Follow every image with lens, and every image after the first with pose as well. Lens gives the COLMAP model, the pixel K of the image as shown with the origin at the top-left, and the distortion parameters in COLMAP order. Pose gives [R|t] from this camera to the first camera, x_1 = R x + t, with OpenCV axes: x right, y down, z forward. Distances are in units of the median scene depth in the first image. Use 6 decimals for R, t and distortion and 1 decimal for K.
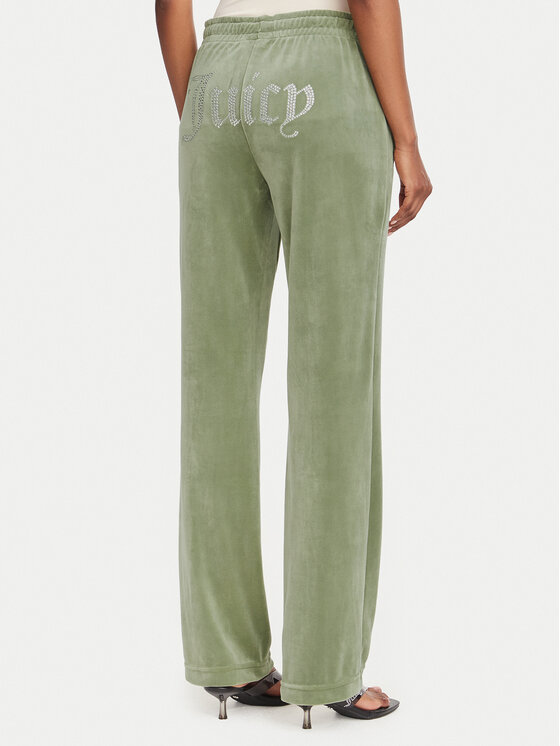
lens RADIAL K [[1257.7, 0, 280.0], [0, 1257.7, 373.0], [0, 0, 1]] dist [-0.251484, -0.003909]
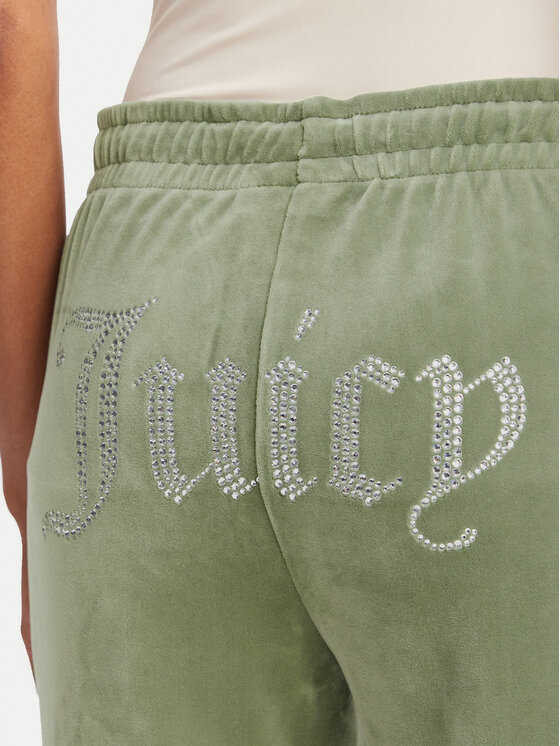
lens RADIAL K [[1651.7, 0, 280.0], [0, 1651.7, 373.0], [0, 0, 1]] dist [-0.090044, -0.397145]
pose [[0.992451, -0.041841, 0.115280, -0.068835], [0.046942, 0.998018, -0.041900, -0.211095], [-0.113298, 0.046995, 0.992449, 0.622493]]
